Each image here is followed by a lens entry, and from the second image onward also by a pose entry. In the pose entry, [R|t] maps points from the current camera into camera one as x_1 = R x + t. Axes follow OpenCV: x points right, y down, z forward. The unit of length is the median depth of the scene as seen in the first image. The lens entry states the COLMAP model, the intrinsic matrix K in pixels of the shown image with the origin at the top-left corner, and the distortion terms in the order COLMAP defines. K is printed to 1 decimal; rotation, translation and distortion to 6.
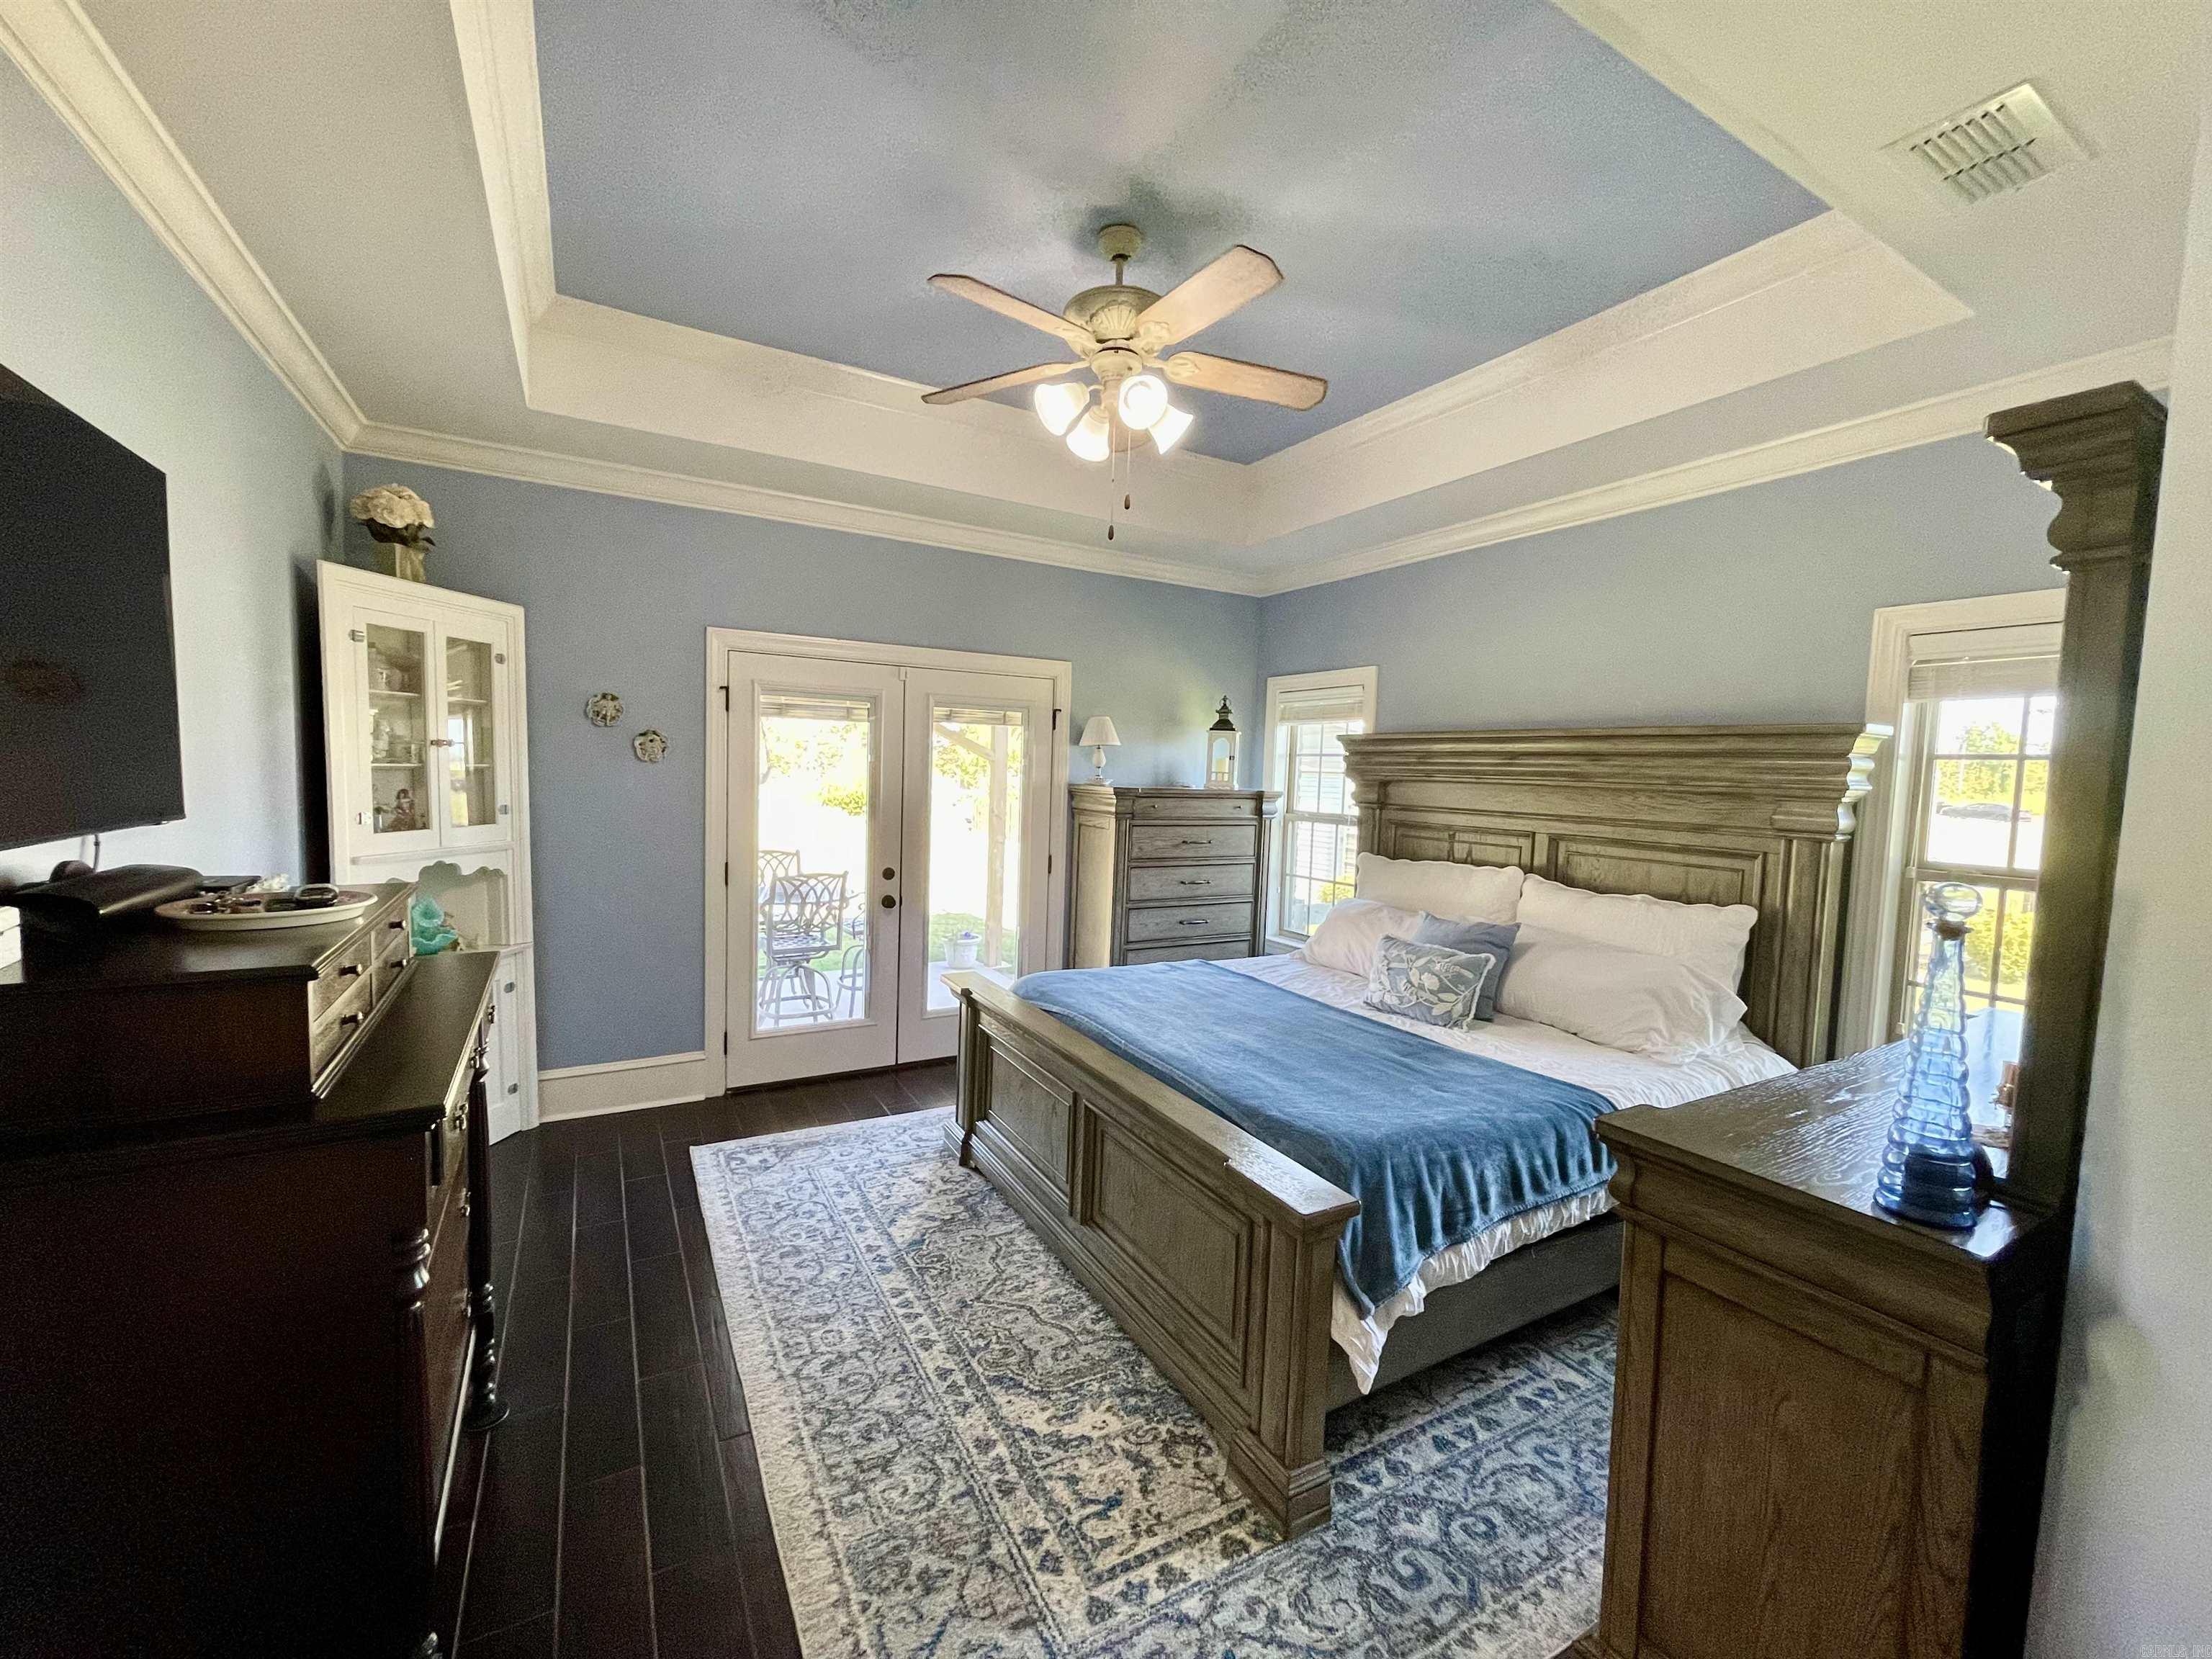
lens RADIAL K [[895.3, 0, 1095.7], [0, 895.3, 828.6], [0, 0, 1]] dist [-0.000029, 0.000450]
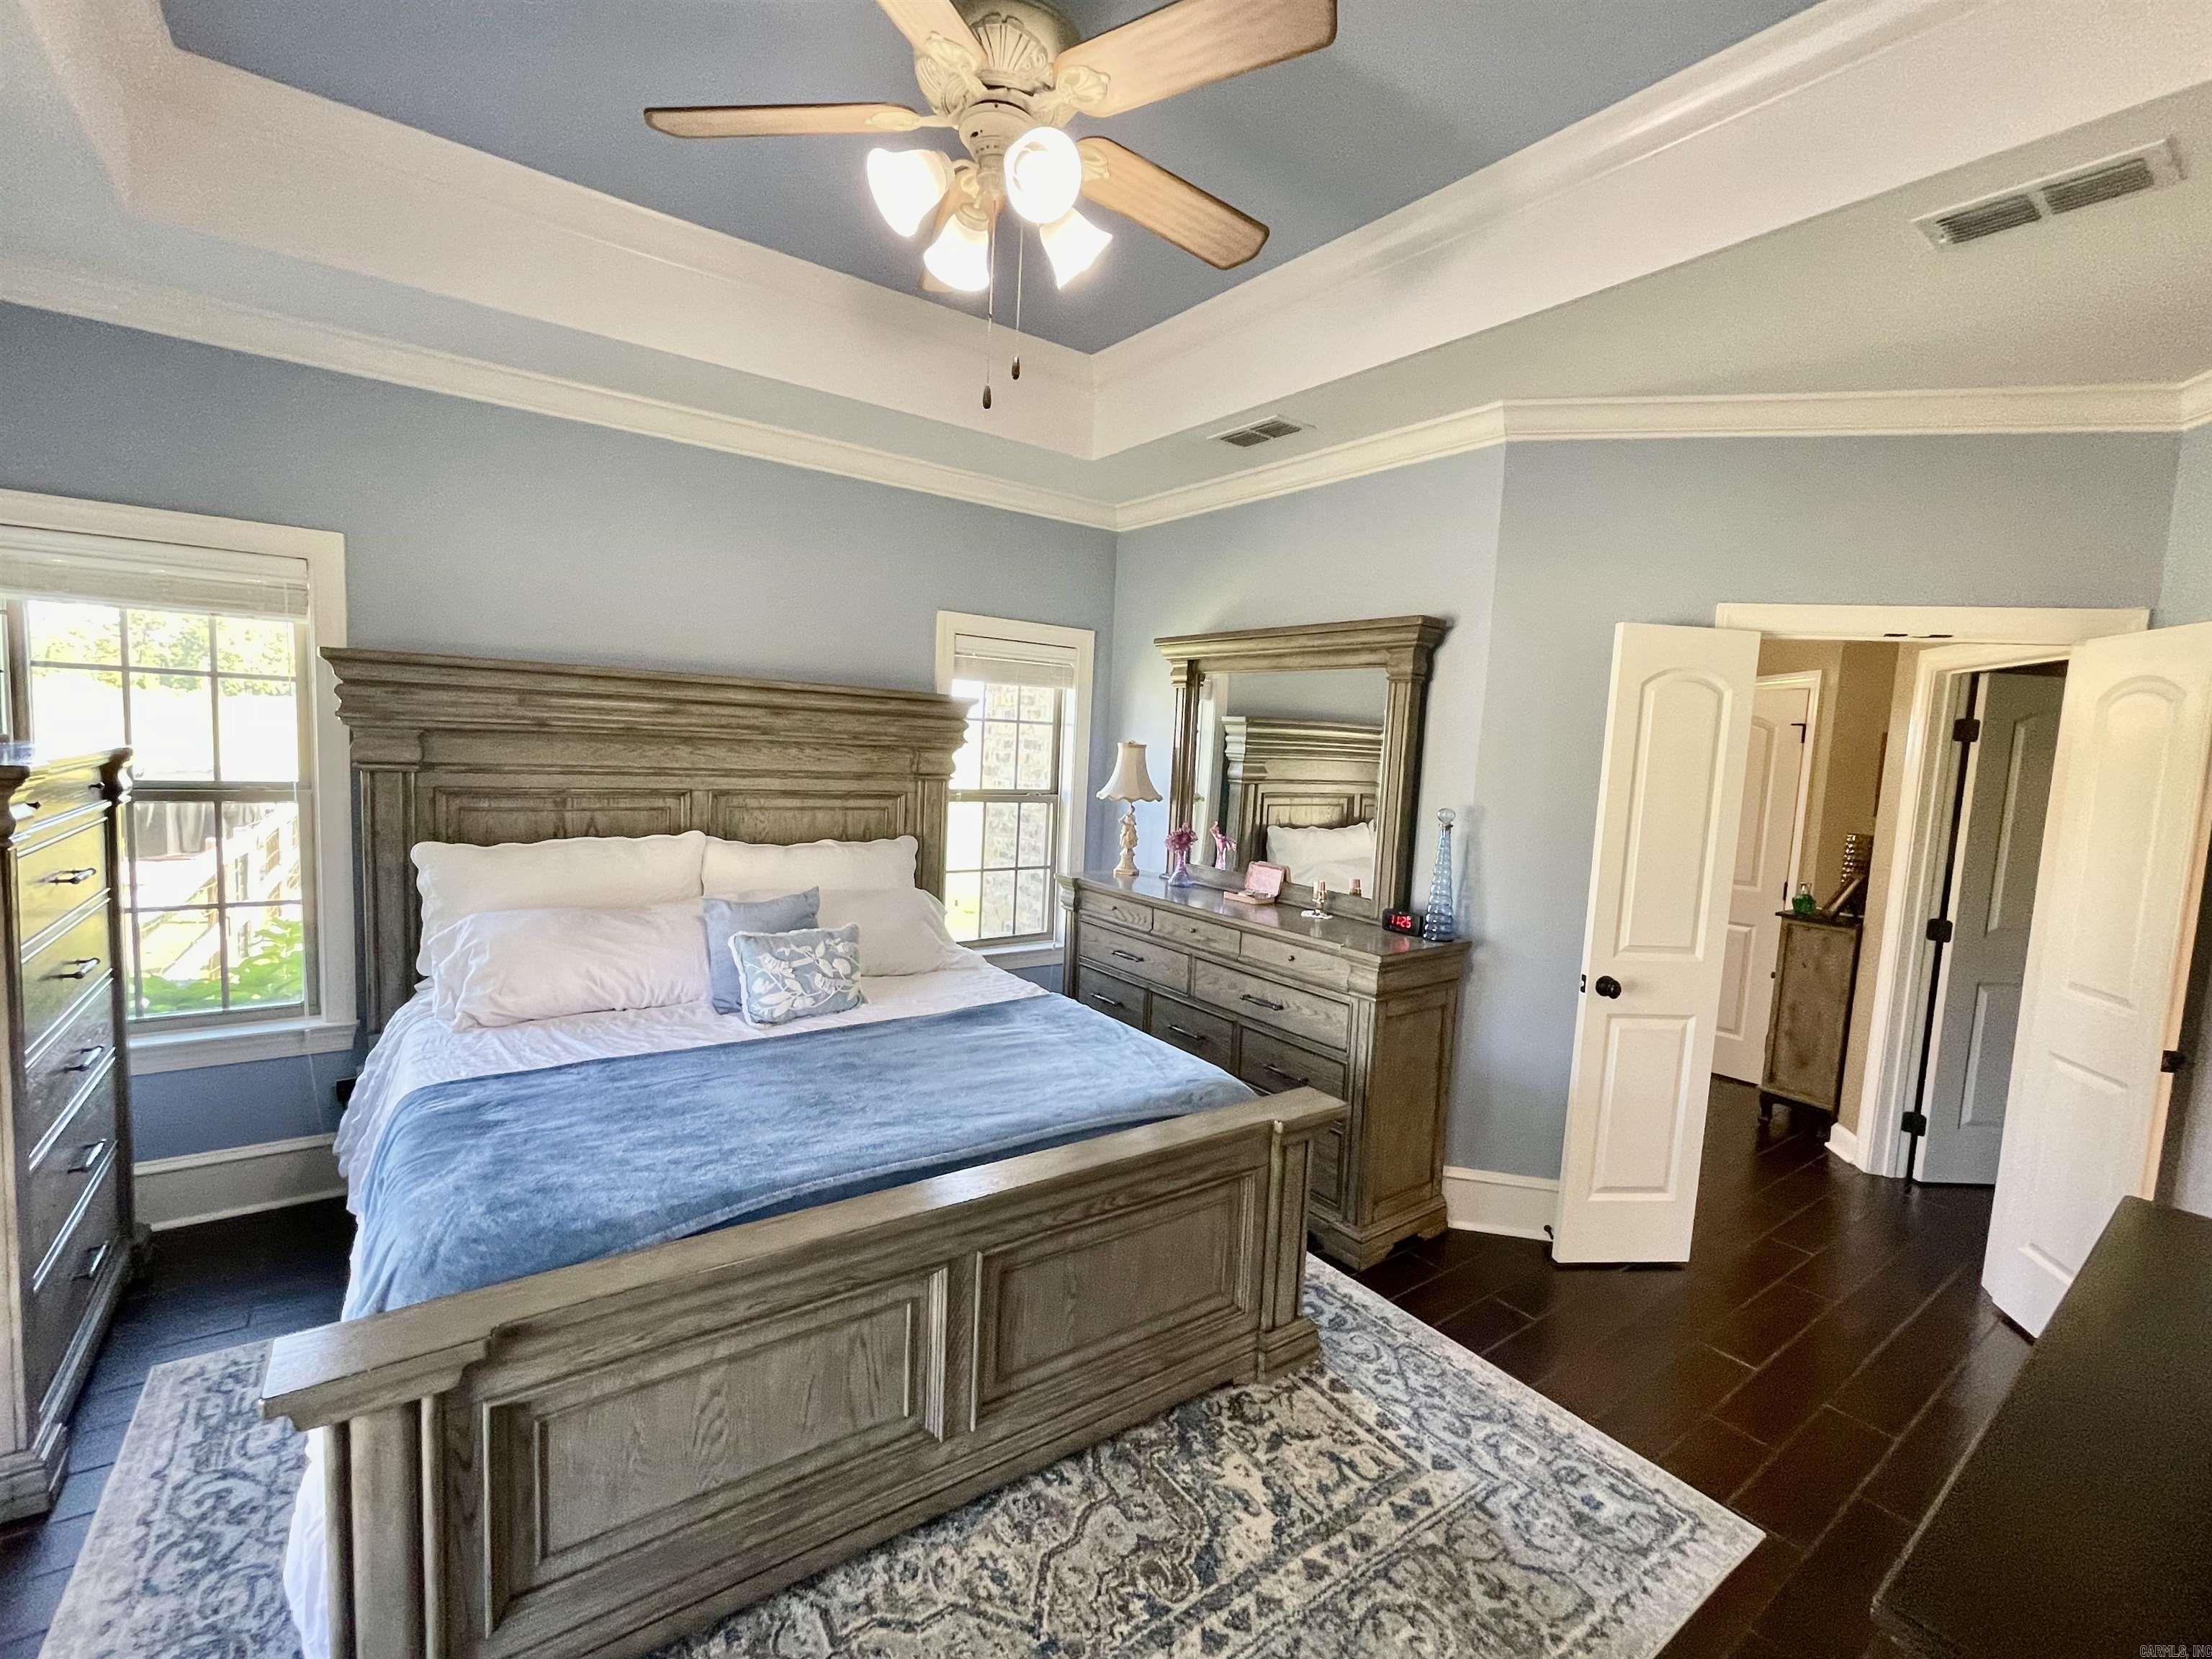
lens RADIAL K [[960.5, 0, 1098.0], [0, 960.5, 825.9], [0, 0, 1]] dist [-0.002706, 0.000908]
pose [[-0.112999, -0.126669, 0.985488, -0.890942], [0.014516, 0.991524, 0.129109, -0.138420], [-0.993489, 0.028894, -0.110202, 1.250449]]
